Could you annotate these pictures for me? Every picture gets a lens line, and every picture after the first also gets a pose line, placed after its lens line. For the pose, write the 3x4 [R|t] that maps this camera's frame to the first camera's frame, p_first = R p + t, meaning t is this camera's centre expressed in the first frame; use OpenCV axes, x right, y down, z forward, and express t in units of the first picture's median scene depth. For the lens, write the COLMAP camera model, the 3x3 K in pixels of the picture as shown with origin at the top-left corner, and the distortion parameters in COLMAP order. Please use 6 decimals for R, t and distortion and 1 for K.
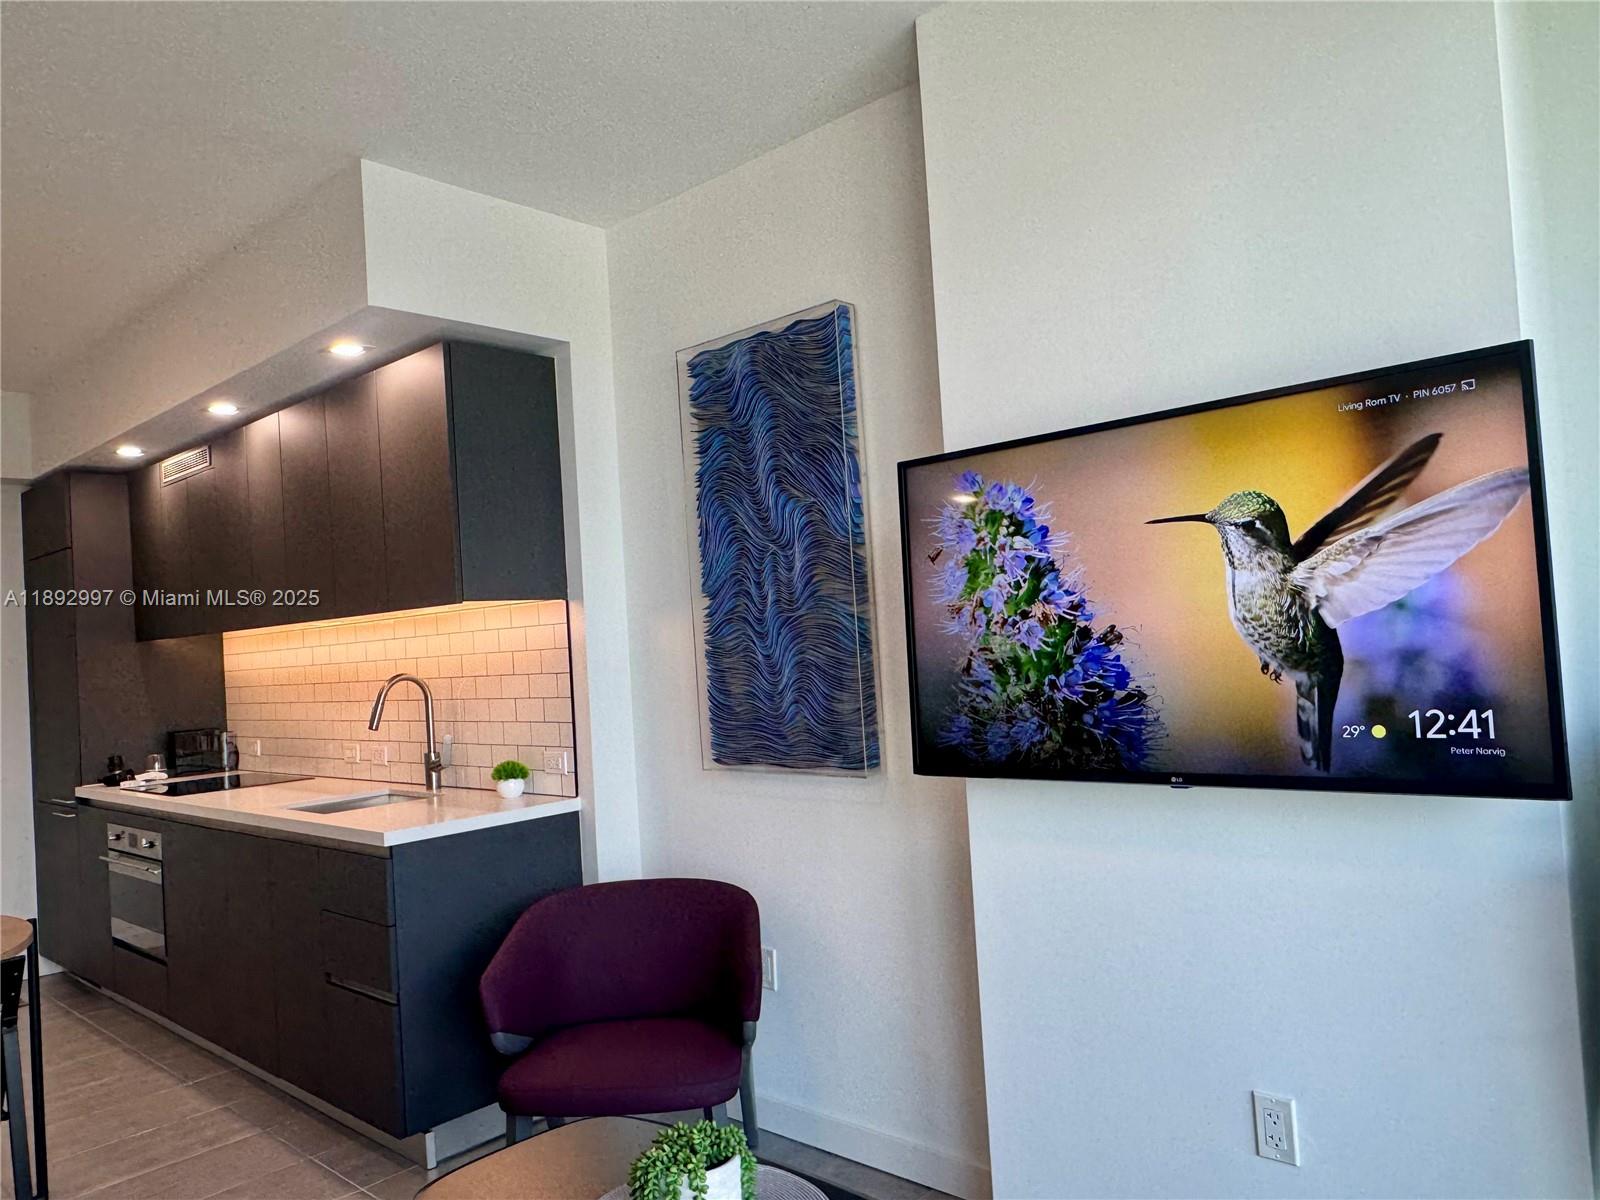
lens RADIAL K [[1101.3, 0, 800.0], [0, 1101.3, 600.0], [0, 0, 1]] dist [0.004484, 0.001143]
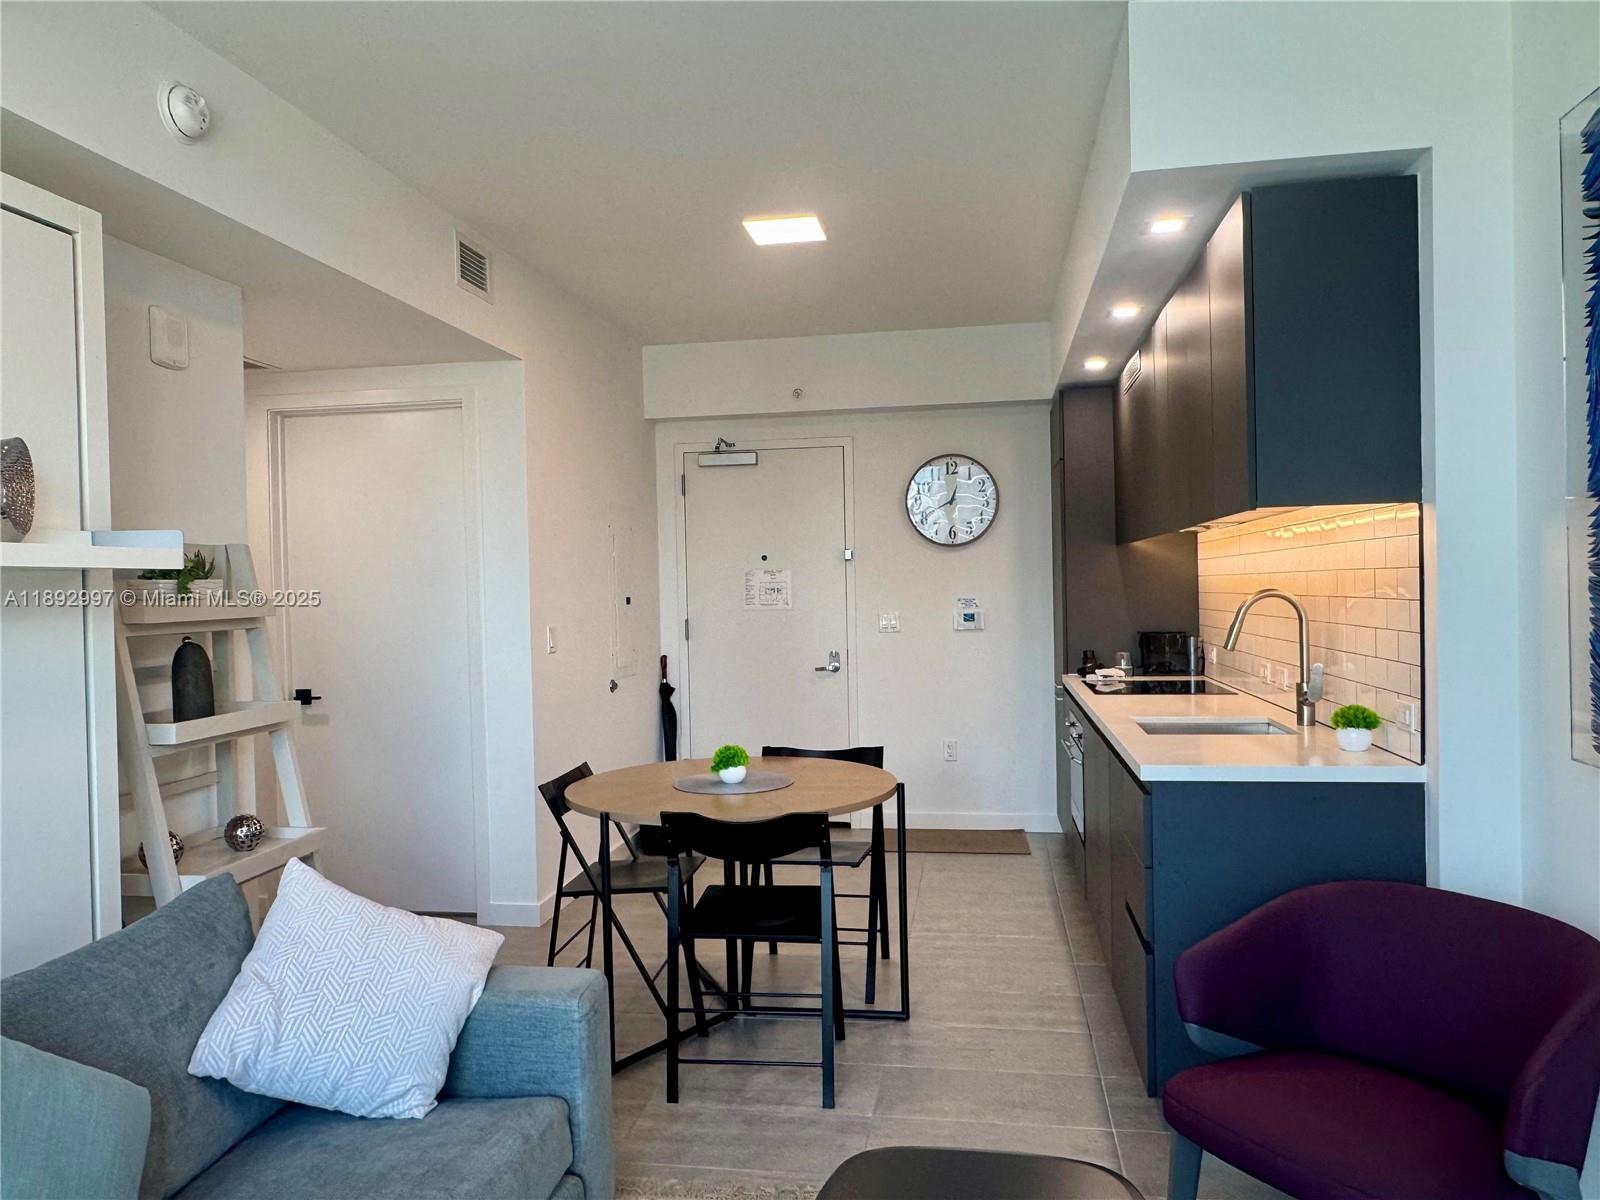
lens RADIAL K [[1123.8, 0, 800.0], [0, 1123.8, 600.0], [0, 0, 1]] dist [-0.006496, -0.001756]
pose [[0.543934, 0.058459, -0.837089, 0.189035], [0.018946, 0.996460, 0.081900, -0.004388], [0.838914, -0.060408, 0.540901, 0.219120]]
